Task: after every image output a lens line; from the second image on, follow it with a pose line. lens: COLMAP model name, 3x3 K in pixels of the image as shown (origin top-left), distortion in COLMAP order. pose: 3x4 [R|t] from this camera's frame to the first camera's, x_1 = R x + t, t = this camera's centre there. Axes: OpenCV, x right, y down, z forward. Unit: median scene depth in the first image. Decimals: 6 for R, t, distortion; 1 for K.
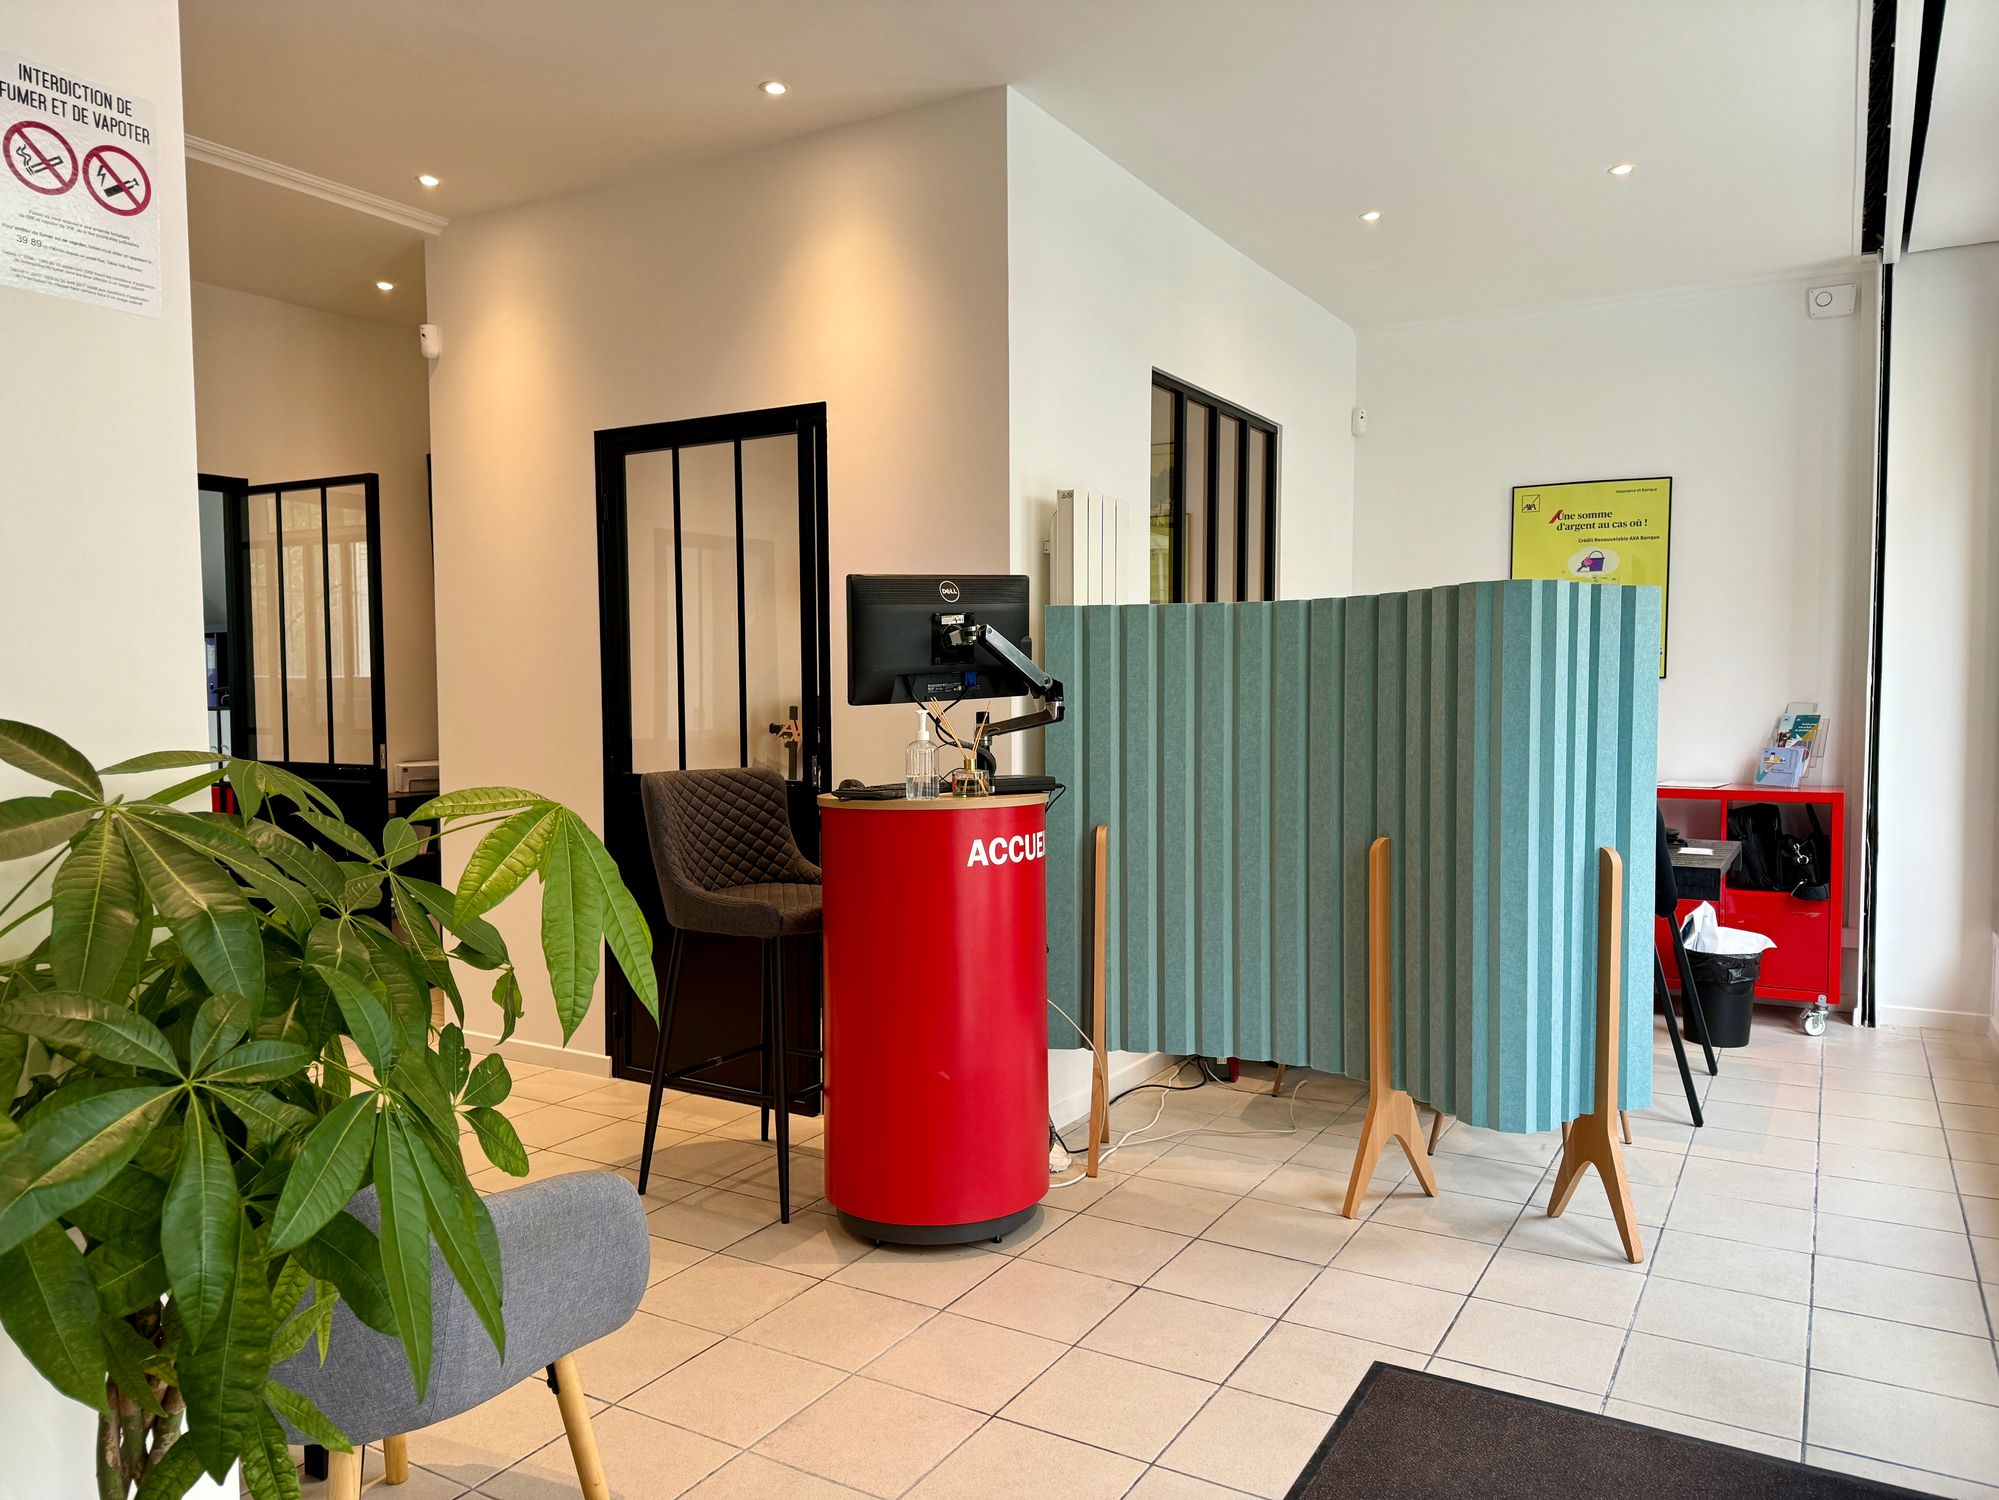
lens RADIAL K [[1415.6, 0, 986.4], [0, 1415.6, 758.1], [0, 0, 1]] dist [0.051920, -0.058644]
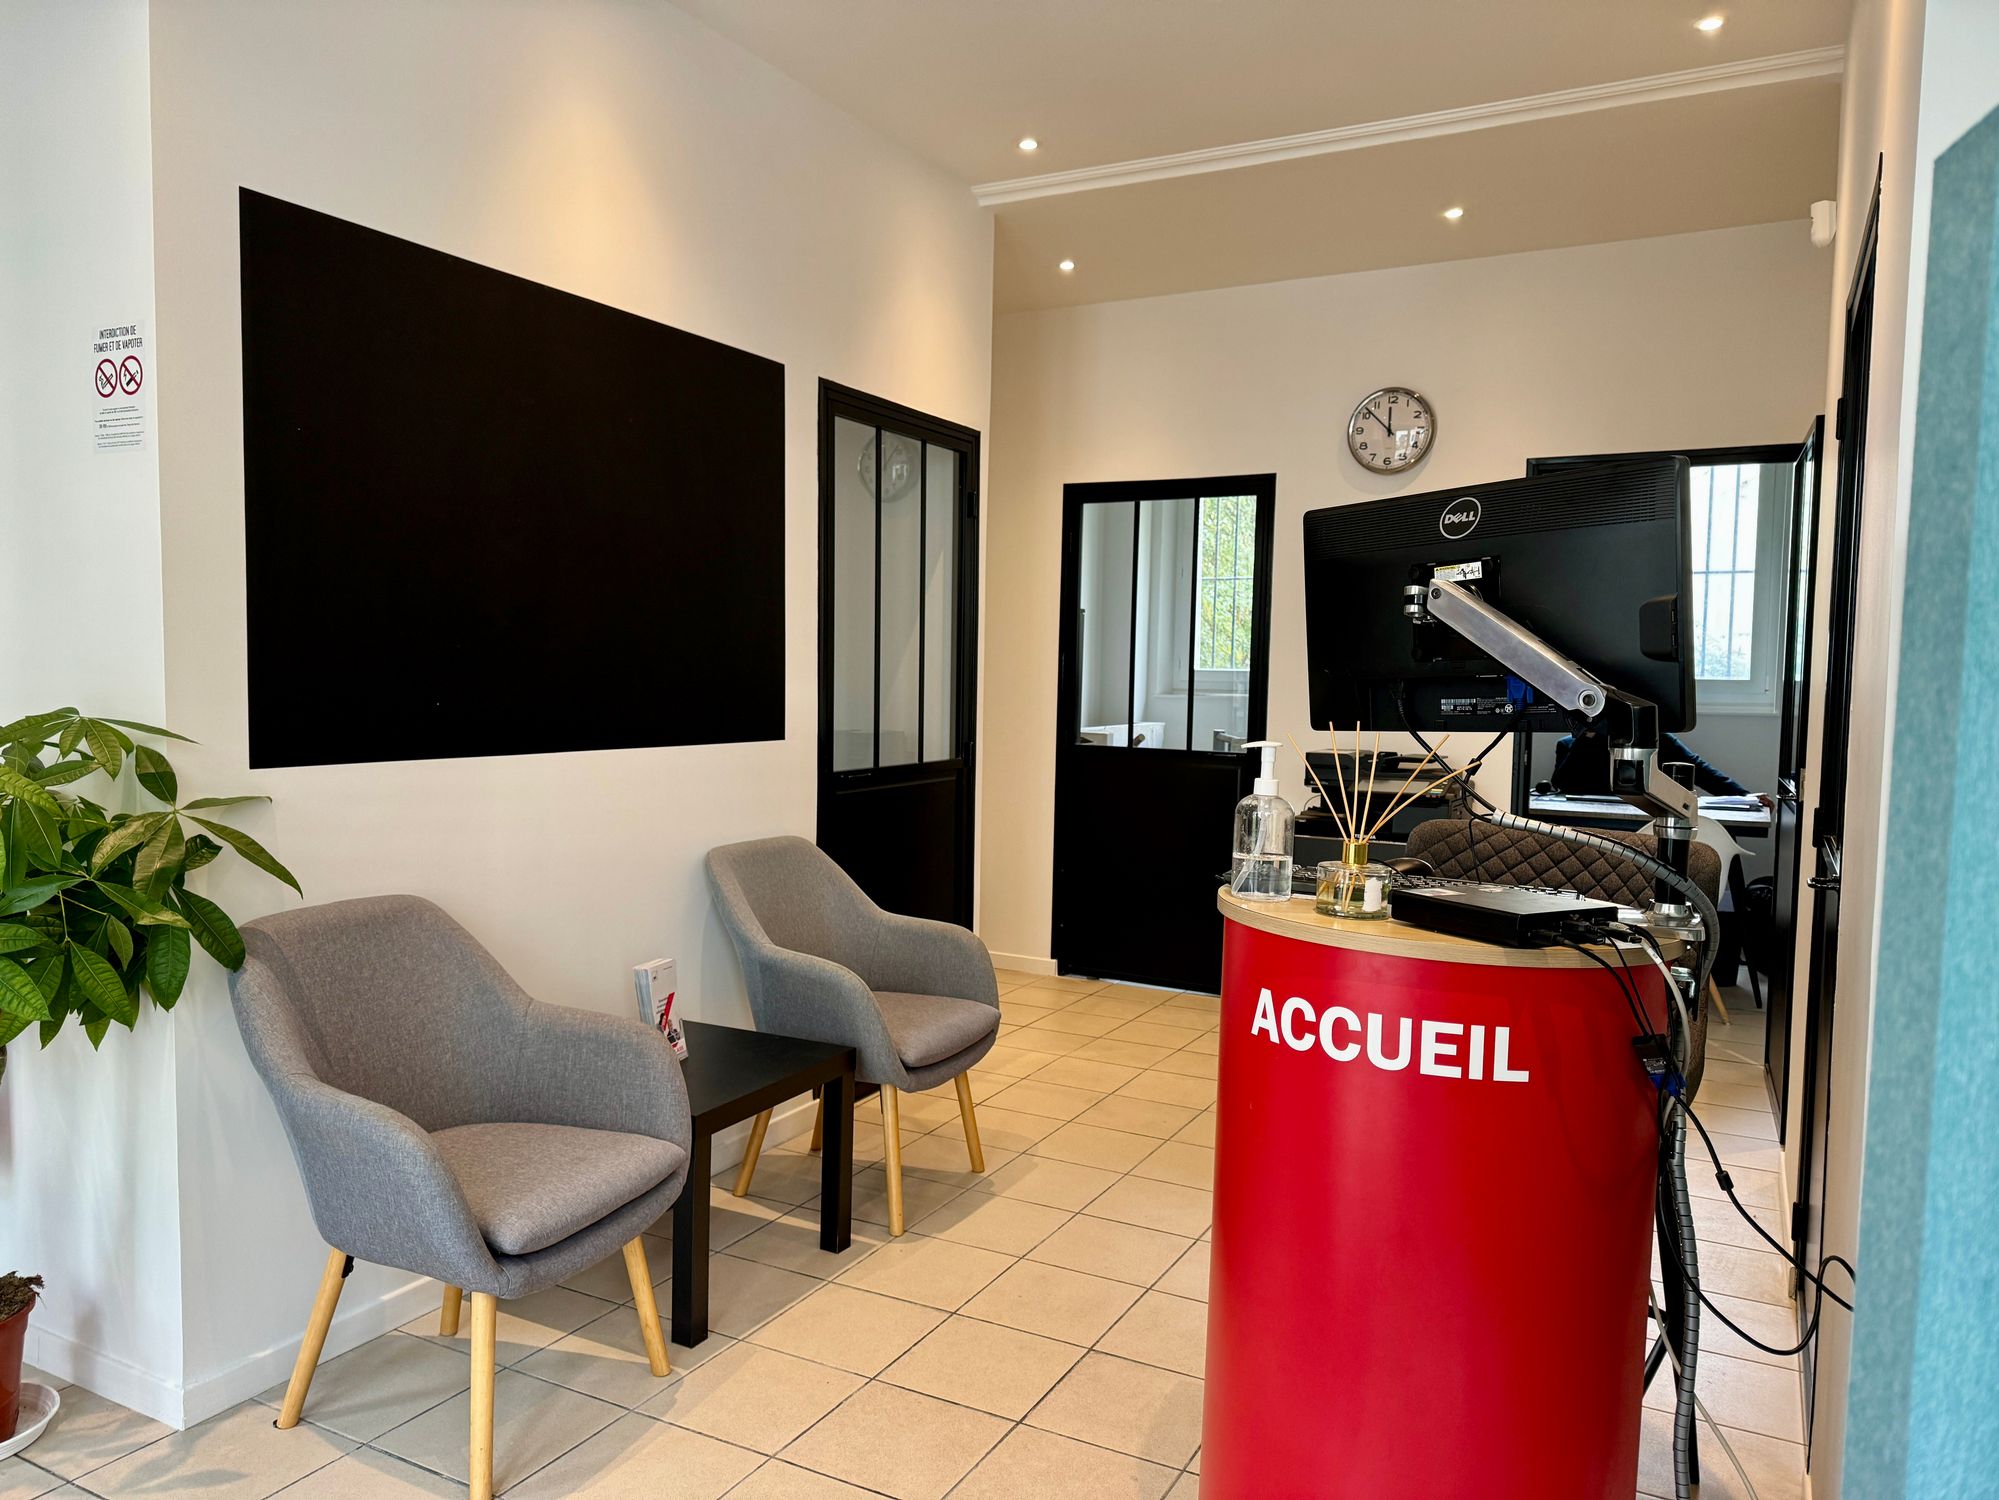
lens RADIAL K [[1415.6, 0, 986.4], [0, 1415.6, 758.1], [0, 0, 1]] dist [0.051920, -0.058644]
pose [[0.040210, 0.069715, -0.996756, 0.515582], [-0.068497, 0.995409, 0.066858, -0.057574], [0.996841, 0.065587, 0.044801, 0.865048]]
